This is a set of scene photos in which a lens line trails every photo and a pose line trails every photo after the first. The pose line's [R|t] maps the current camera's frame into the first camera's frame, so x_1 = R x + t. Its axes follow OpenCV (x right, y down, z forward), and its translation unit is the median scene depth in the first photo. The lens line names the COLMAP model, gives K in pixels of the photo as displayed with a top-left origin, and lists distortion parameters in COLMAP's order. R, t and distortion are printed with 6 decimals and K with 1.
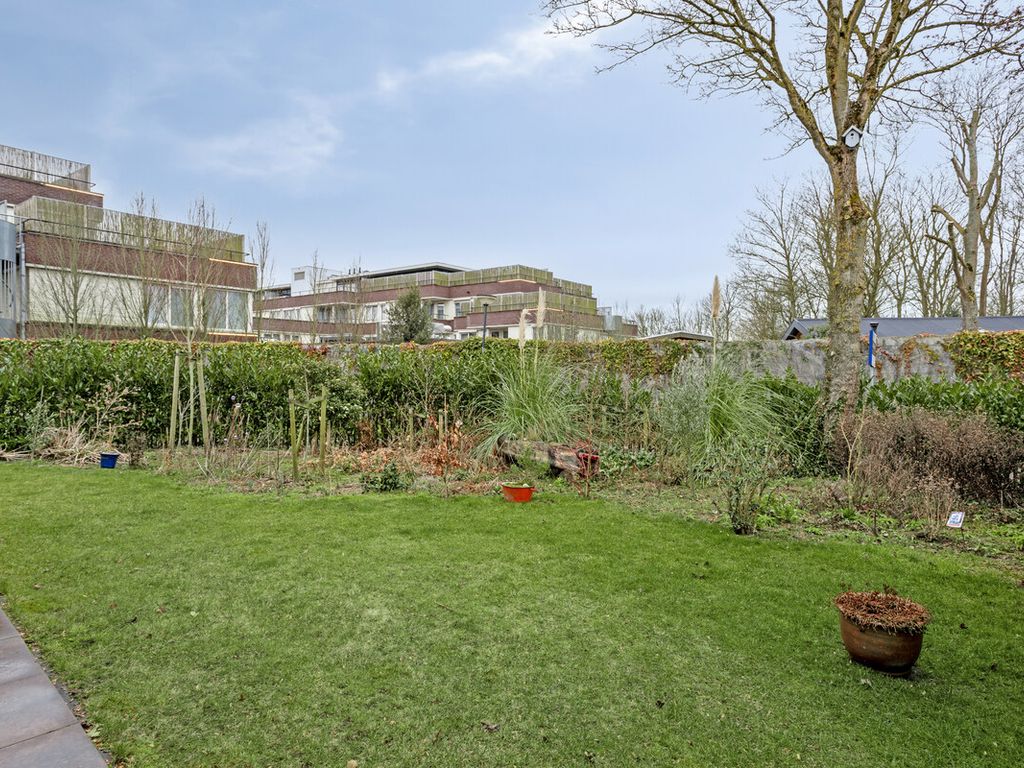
lens RADIAL K [[633.9, 0, 512.0], [0, 633.9, 384.0], [0, 0, 1]] dist [0.018914, 0.002080]
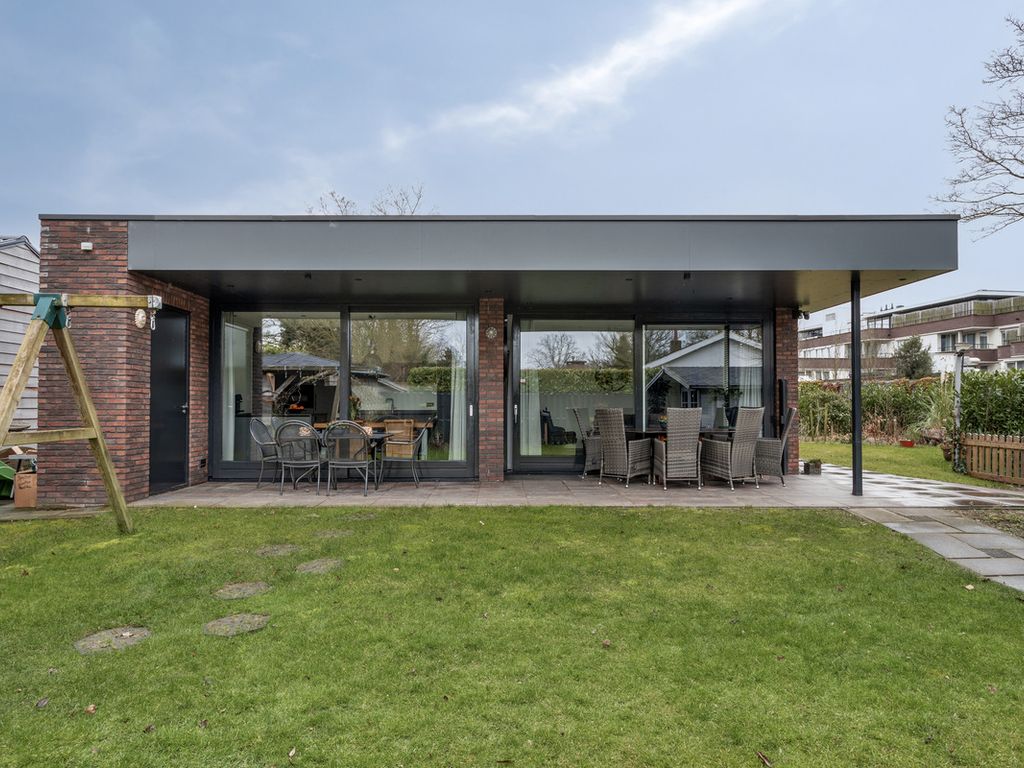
lens RADIAL K [[633.9, 0, 512.0], [0, 633.9, 384.0], [0, 0, 1]] dist [0.018914, 0.002080]
pose [[0.700164, -0.028729, -0.713404, 0.205955], [-0.009526, 0.998725, -0.049568, 0.022449], [0.713919, 0.041501, 0.698998, -0.529691]]
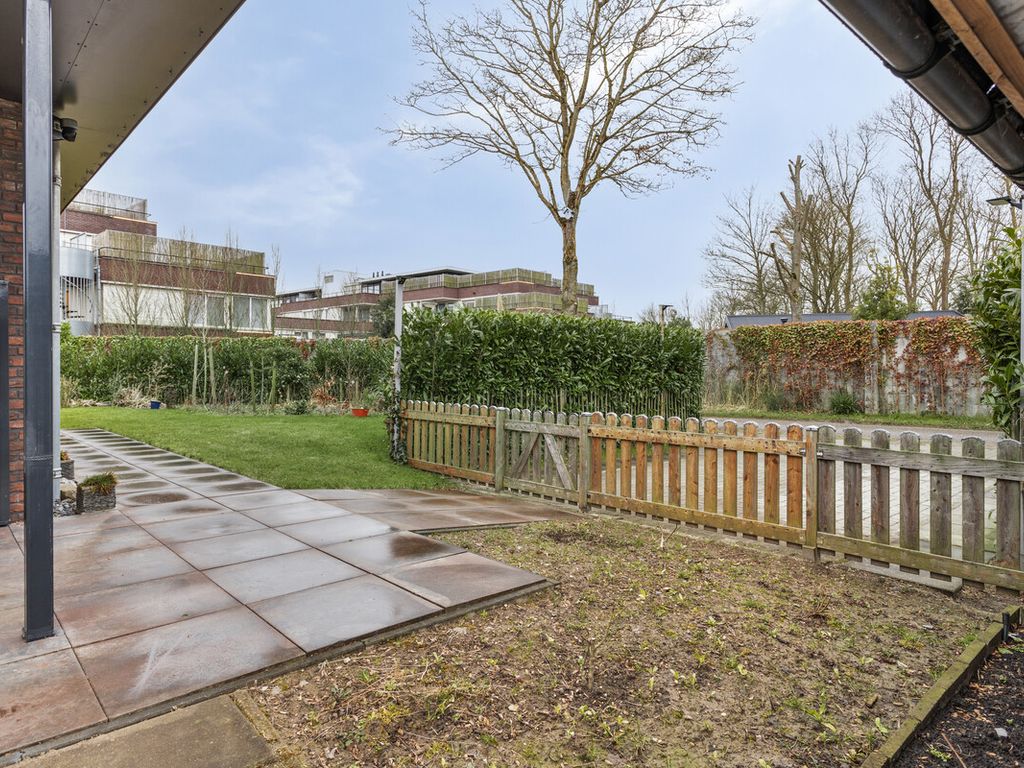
lens RADIAL K [[633.9, 0, 512.0], [0, 633.9, 384.0], [0, 0, 1]] dist [0.018914, 0.002080]
pose [[0.997768, -0.001851, -0.066754, 0.172453], [0.002181, 0.999986, 0.004869, 0.022632], [0.066744, -0.005004, 0.997758, -0.252939]]
